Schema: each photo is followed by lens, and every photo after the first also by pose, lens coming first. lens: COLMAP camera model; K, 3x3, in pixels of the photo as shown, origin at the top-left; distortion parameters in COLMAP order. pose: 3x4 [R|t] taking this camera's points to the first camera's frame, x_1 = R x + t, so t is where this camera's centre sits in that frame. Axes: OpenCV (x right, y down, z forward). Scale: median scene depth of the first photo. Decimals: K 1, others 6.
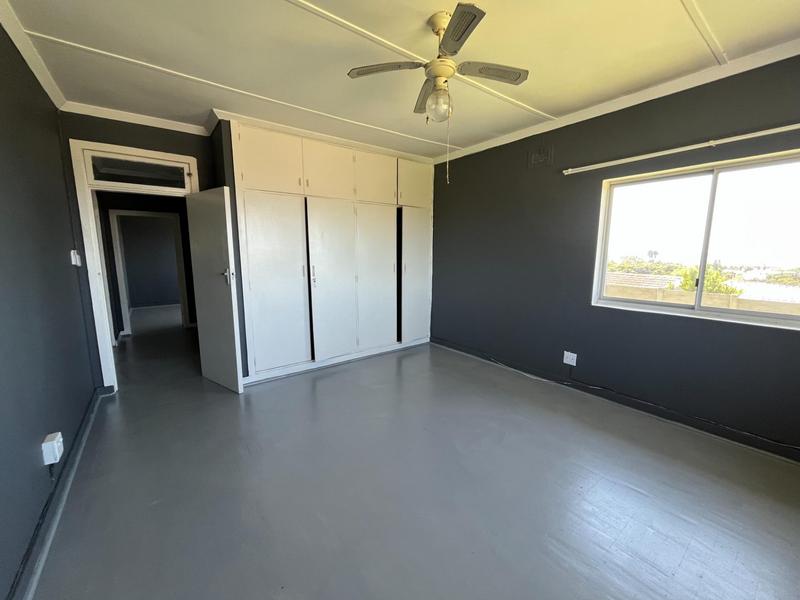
lens RADIAL K [[323.7, 0, 397.7], [0, 323.7, 297.7], [0, 0, 1]] dist [0.000765, 0.000006]
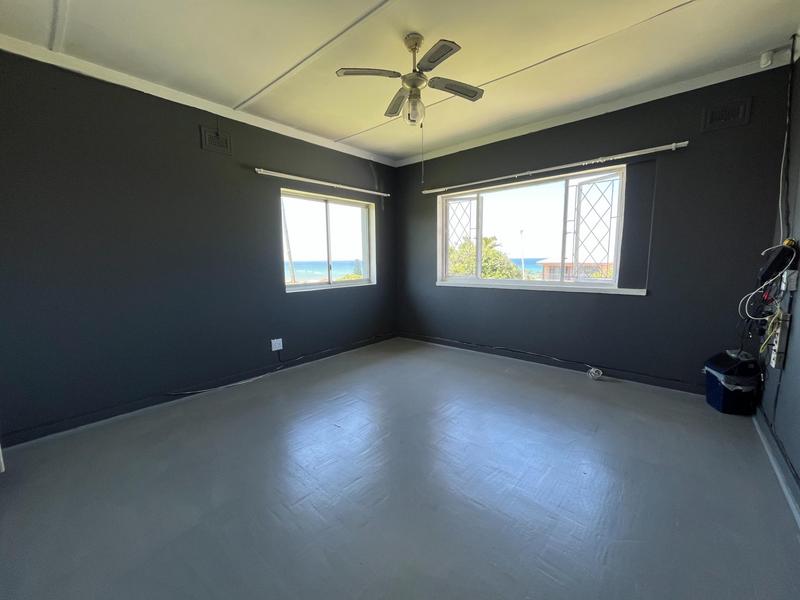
lens RADIAL K [[323.7, 0, 399.2], [0, 323.7, 302.3], [0, 0, 1]] dist [0.000765, 0.000006]
pose [[-0.207326, -0.119786, 0.970911, -0.606829], [0.157784, 0.975386, 0.154031, -0.056679], [-0.965464, 0.185129, -0.183322, 0.779072]]
